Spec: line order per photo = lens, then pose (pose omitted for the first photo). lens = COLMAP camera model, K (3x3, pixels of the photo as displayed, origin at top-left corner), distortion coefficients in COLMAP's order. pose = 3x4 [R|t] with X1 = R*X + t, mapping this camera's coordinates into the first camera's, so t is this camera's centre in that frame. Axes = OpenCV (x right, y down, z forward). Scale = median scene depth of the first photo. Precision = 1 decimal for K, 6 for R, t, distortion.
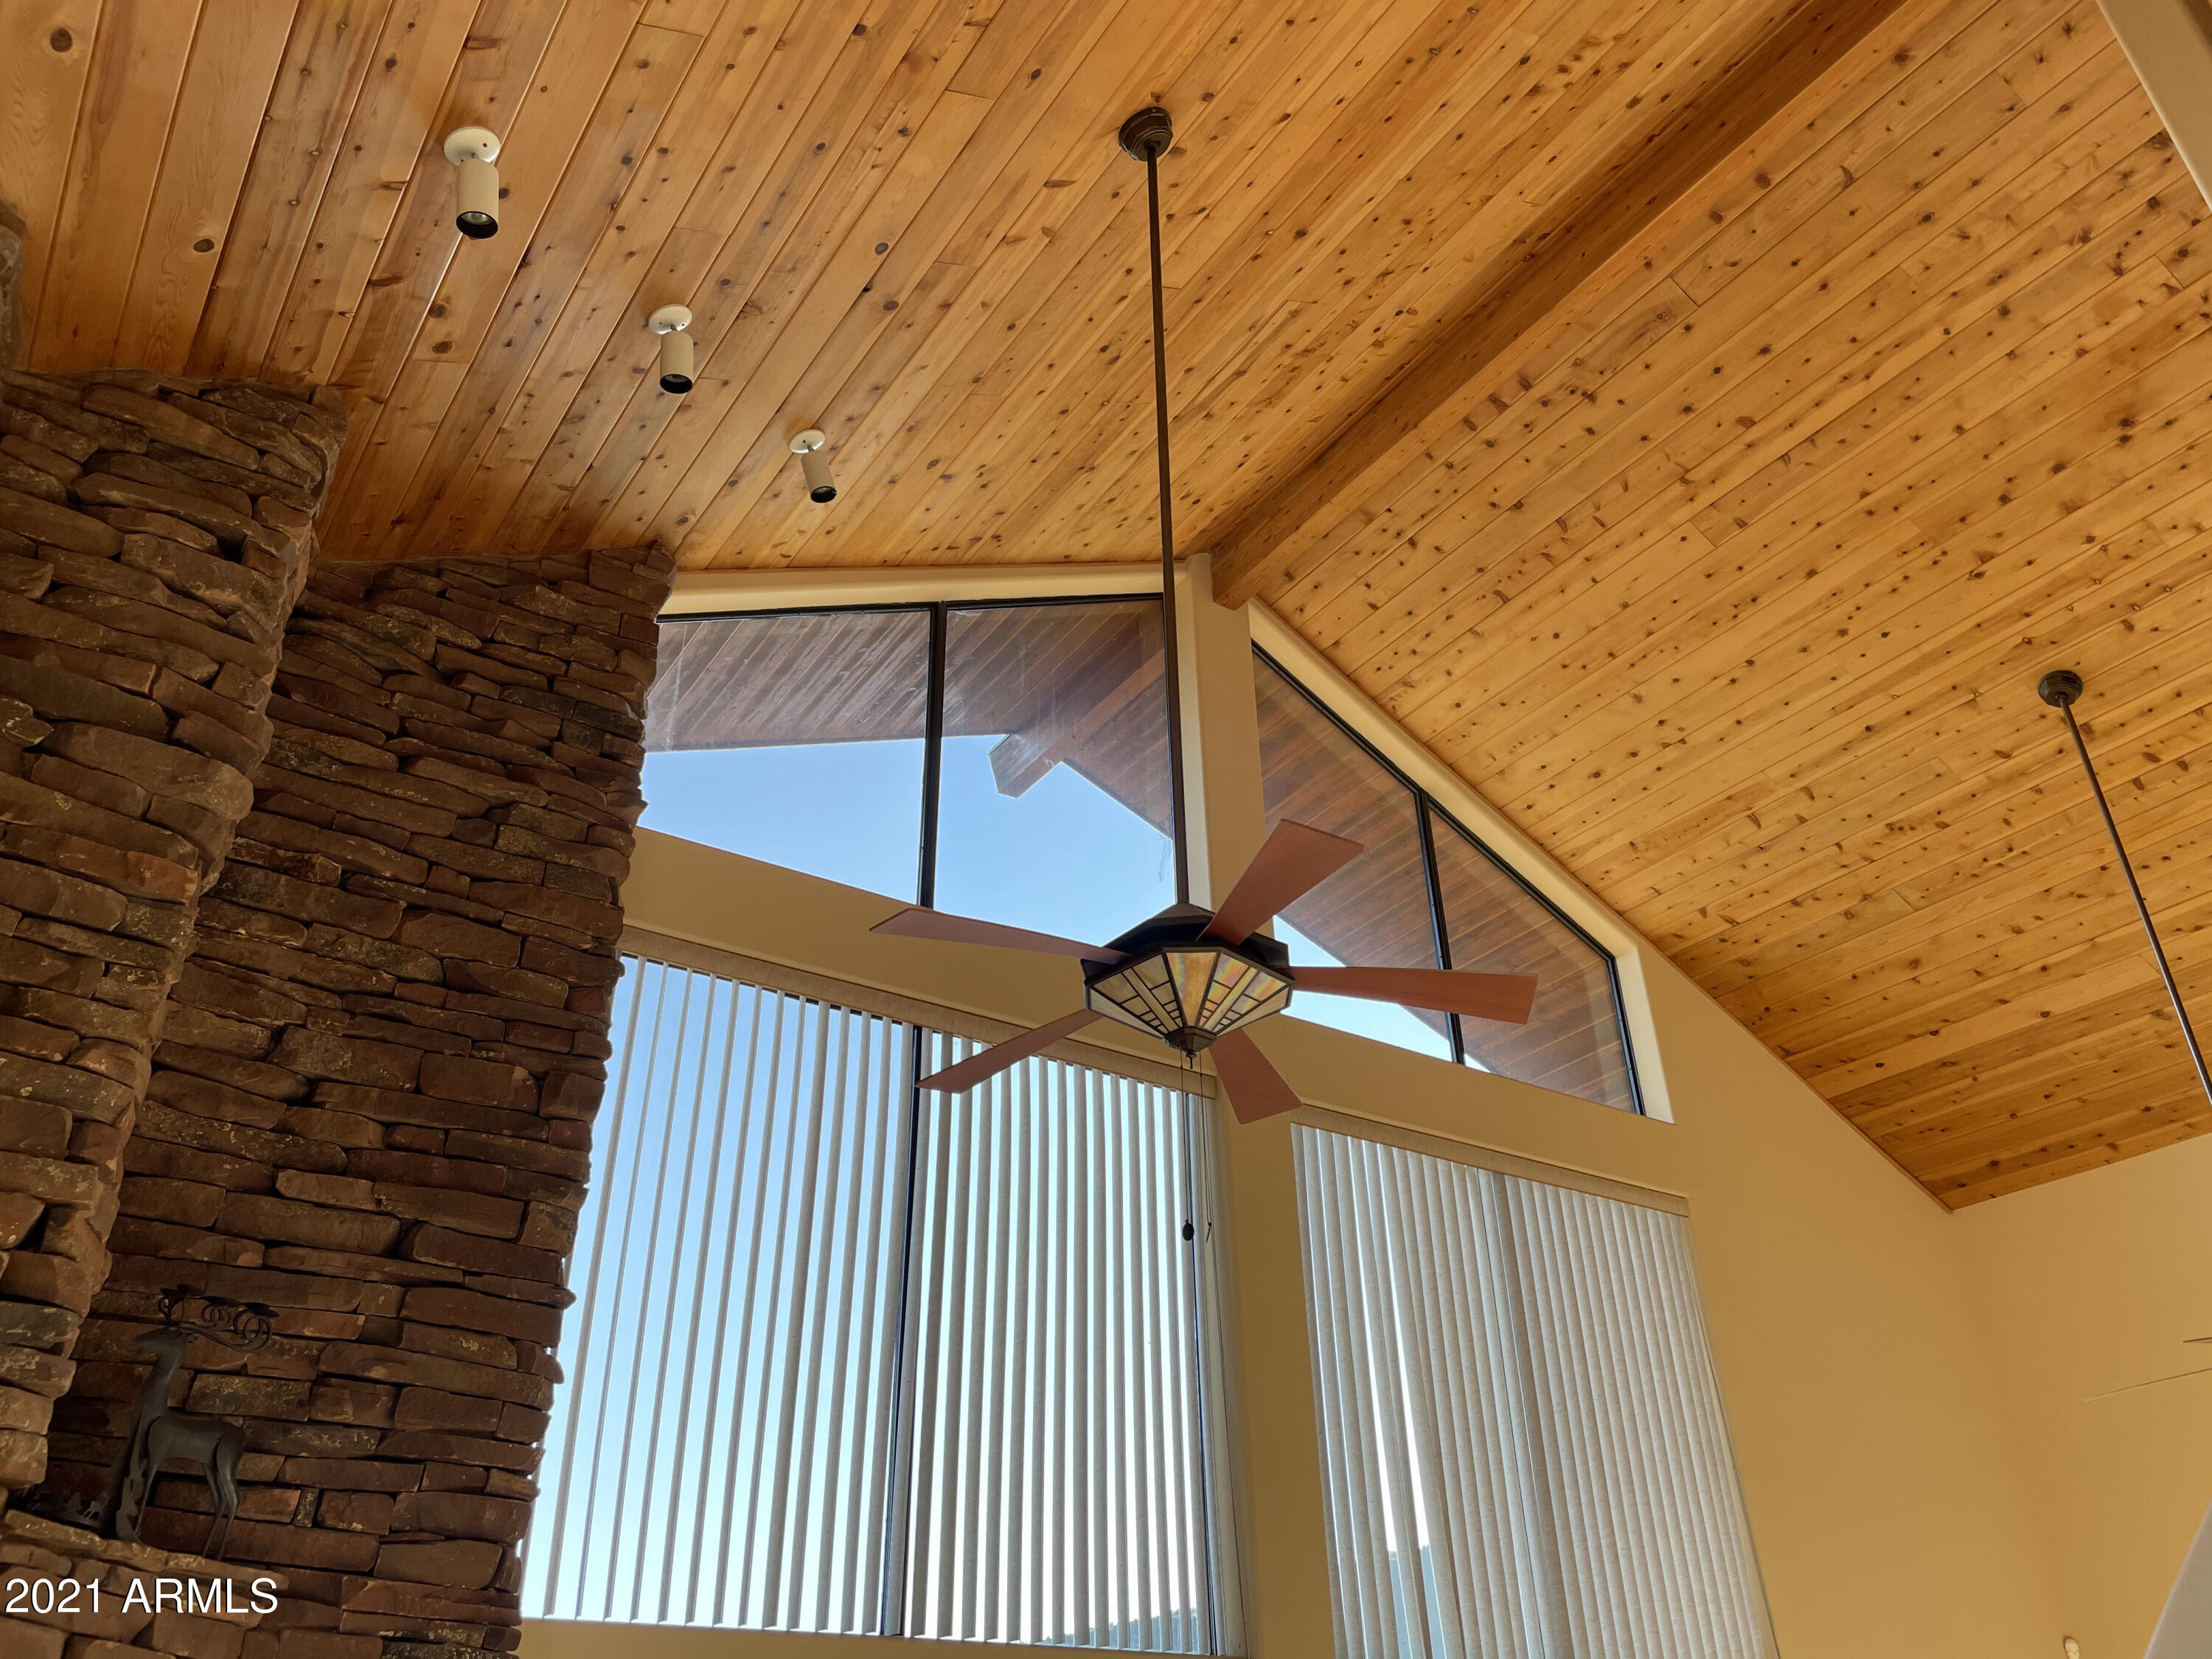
lens RADIAL K [[1695.0, 0, 1106.0], [0, 1695.0, 829.5], [0, 0, 1]] dist [0.093684, -0.126284]
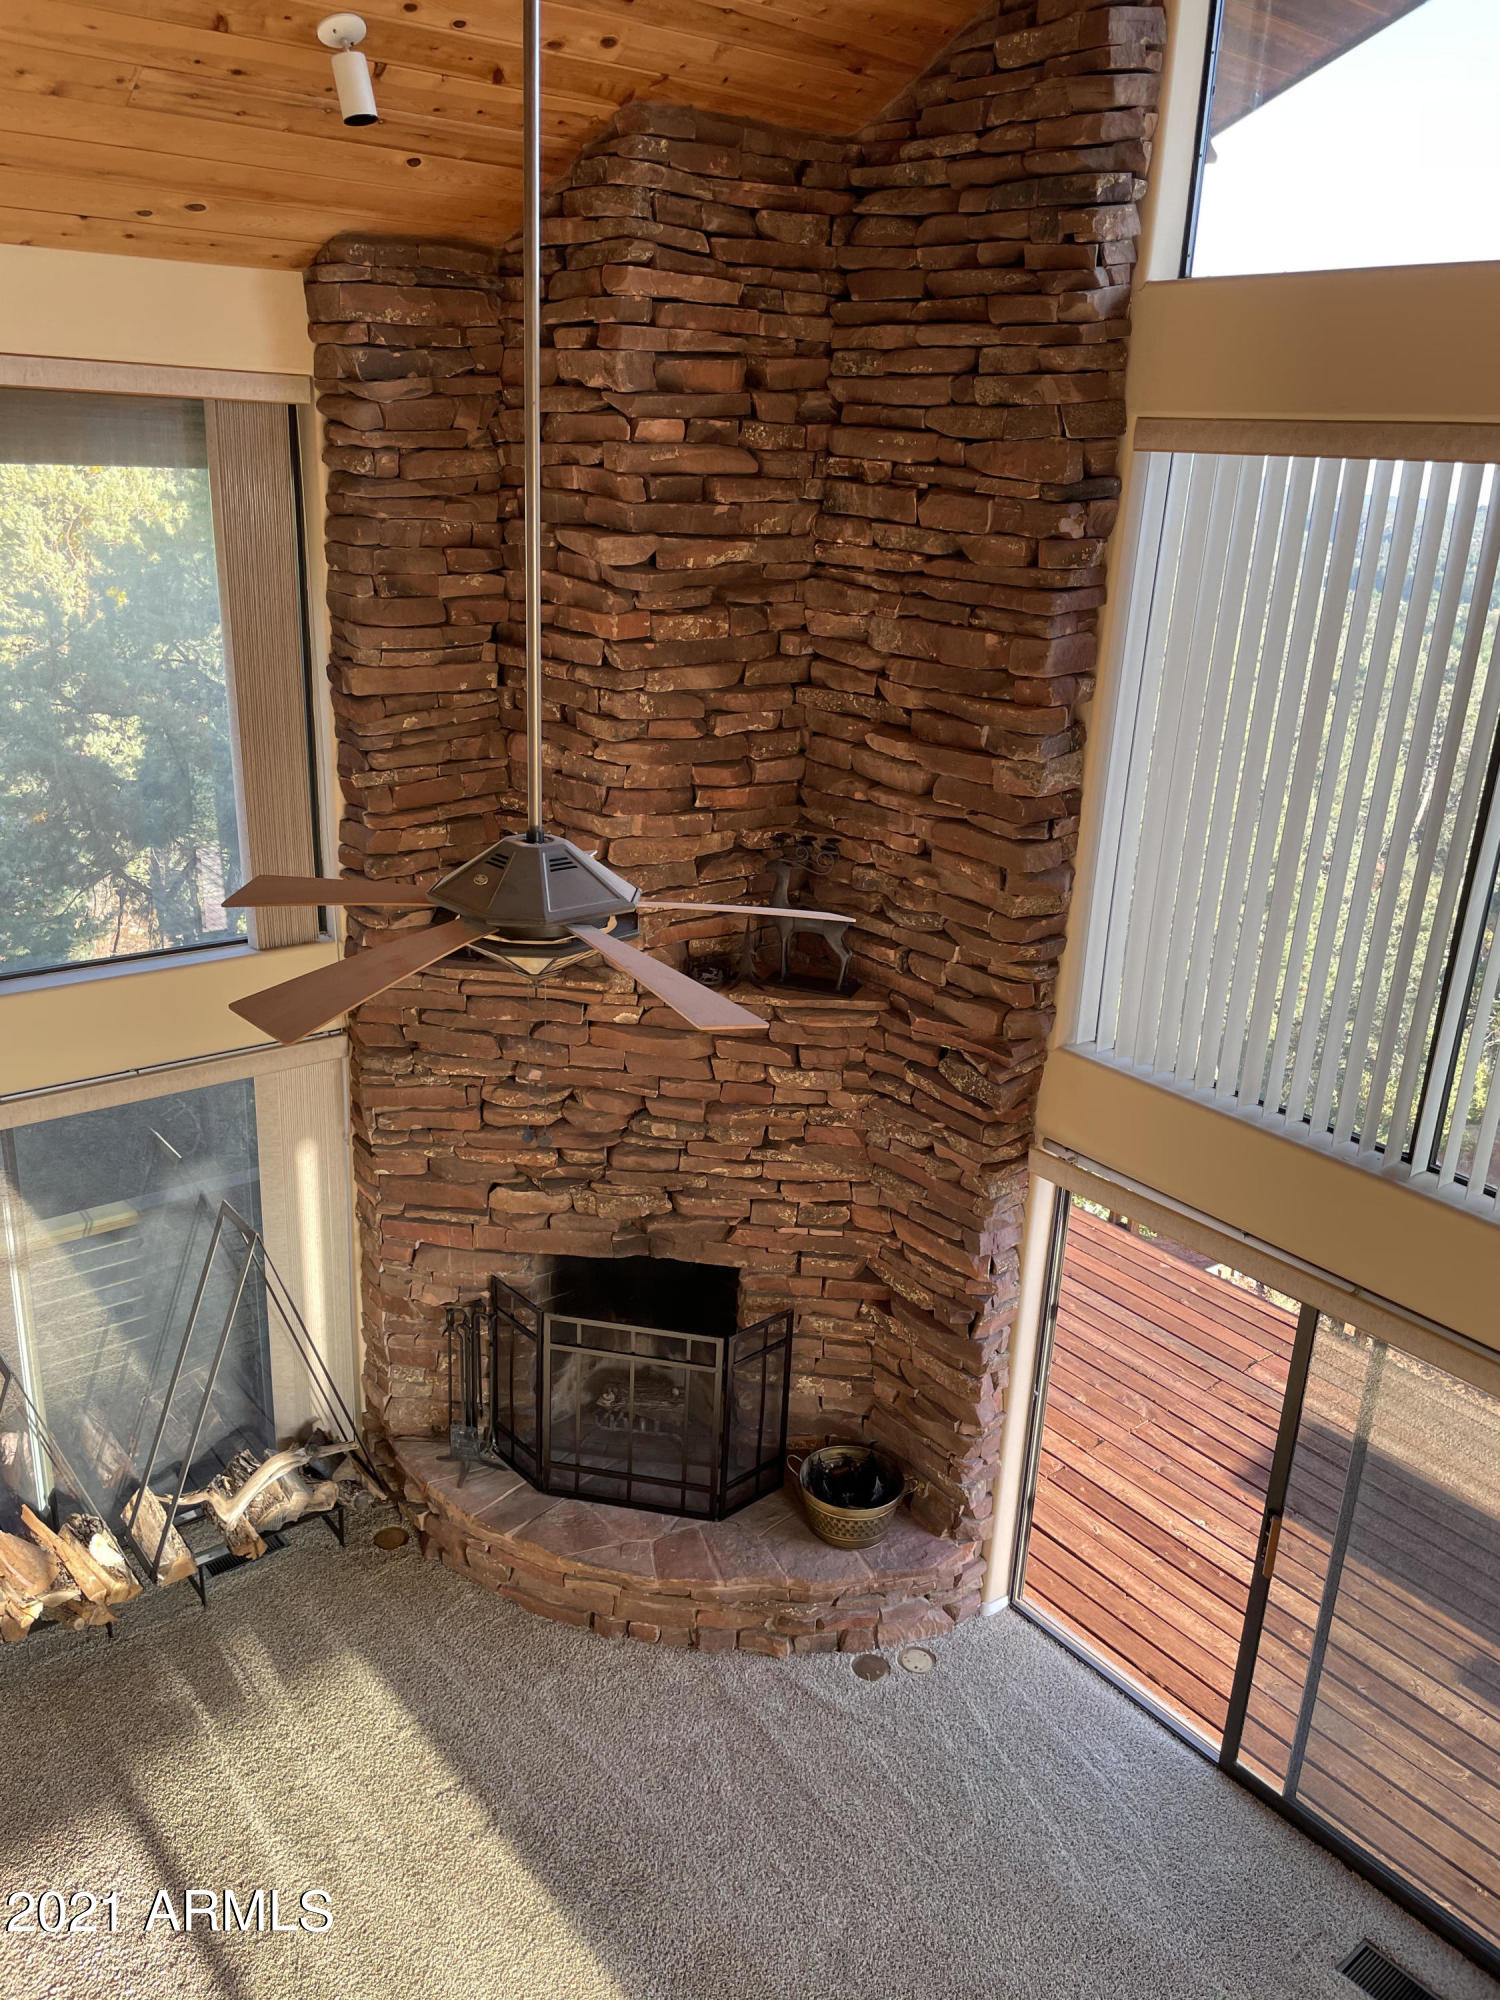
lens RADIAL K [[1532.5, 0, 763.0], [0, 1532.5, 996.0], [0, 0, 1]] dist [0.093684, -0.126284]
pose [[0.076735, 0.353512, -0.932277, 0.710772], [0.469764, 0.811930, 0.346543, -0.093987], [0.879451, -0.464542, -0.103764, 0.911907]]
